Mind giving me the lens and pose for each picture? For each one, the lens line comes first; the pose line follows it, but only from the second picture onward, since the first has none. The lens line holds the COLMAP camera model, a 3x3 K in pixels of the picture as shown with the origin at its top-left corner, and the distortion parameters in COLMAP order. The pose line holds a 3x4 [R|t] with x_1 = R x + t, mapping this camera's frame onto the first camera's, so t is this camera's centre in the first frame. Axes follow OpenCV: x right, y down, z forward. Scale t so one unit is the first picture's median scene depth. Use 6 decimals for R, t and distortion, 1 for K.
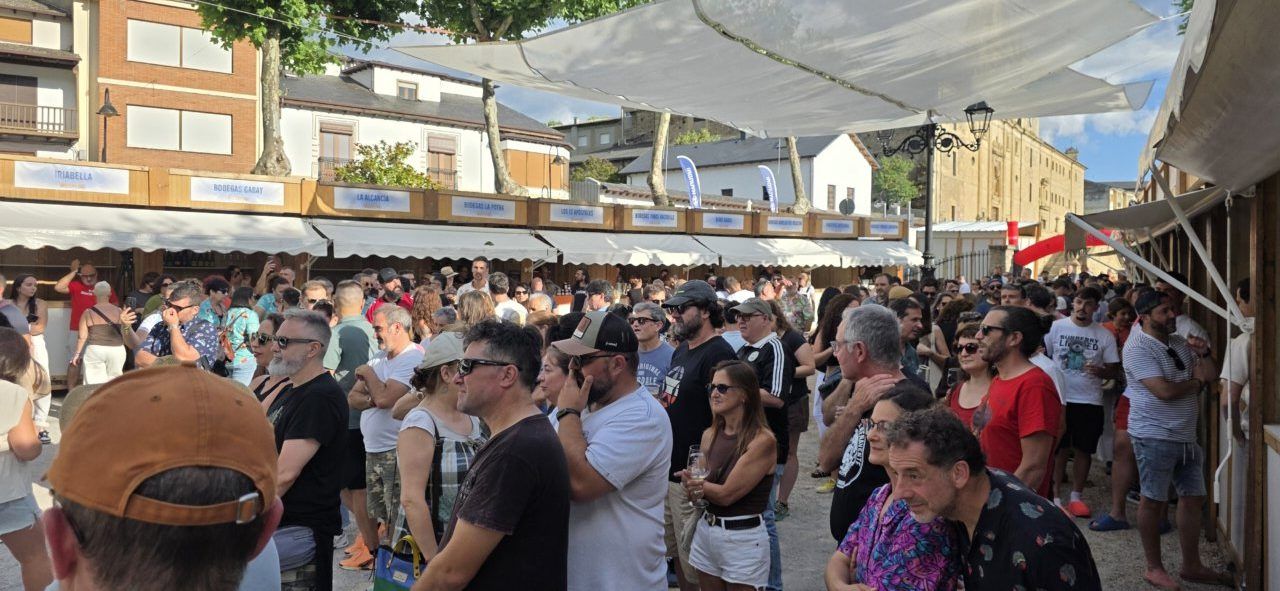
lens RADIAL K [[937.7, 0, 640.0], [0, 937.7, 295.5], [0, 0, 1]] dist [0.018639, -0.063396]
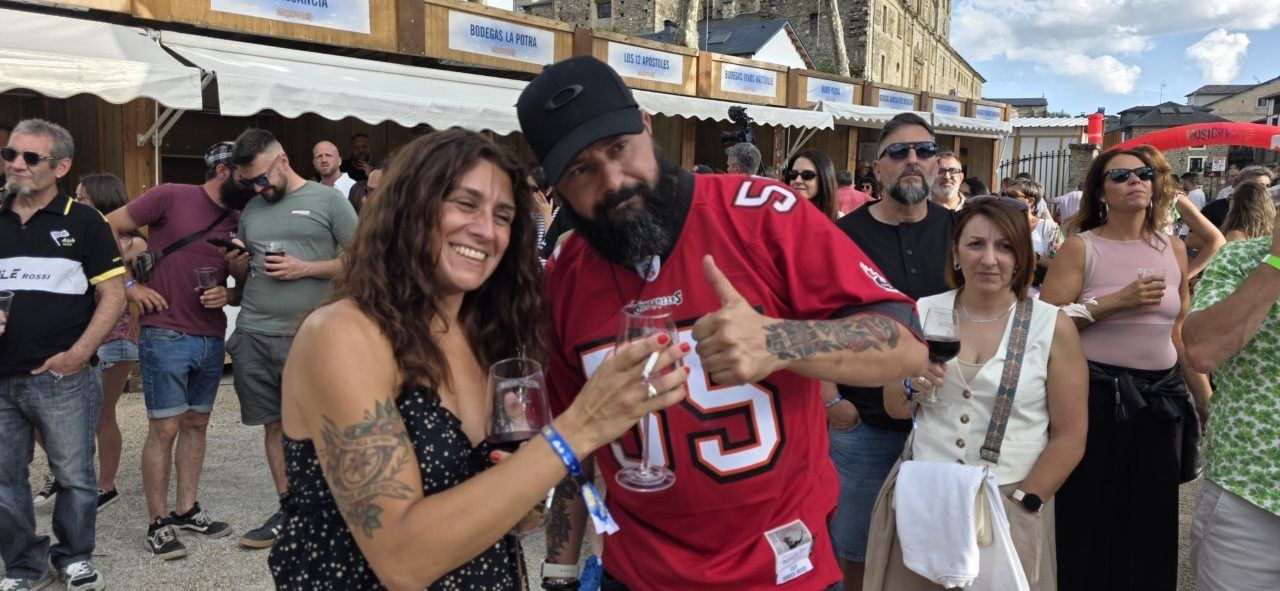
lens RADIAL K [[937.7, 0, 640.0], [0, 937.7, 295.5], [0, 0, 1]] dist [0.018639, -0.063396]
pose [[0.990871, -0.015213, 0.133955, -0.160763], [0.003373, 0.996099, 0.088173, 0.003301], [-0.134774, -0.086916, 0.987057, 0.451592]]
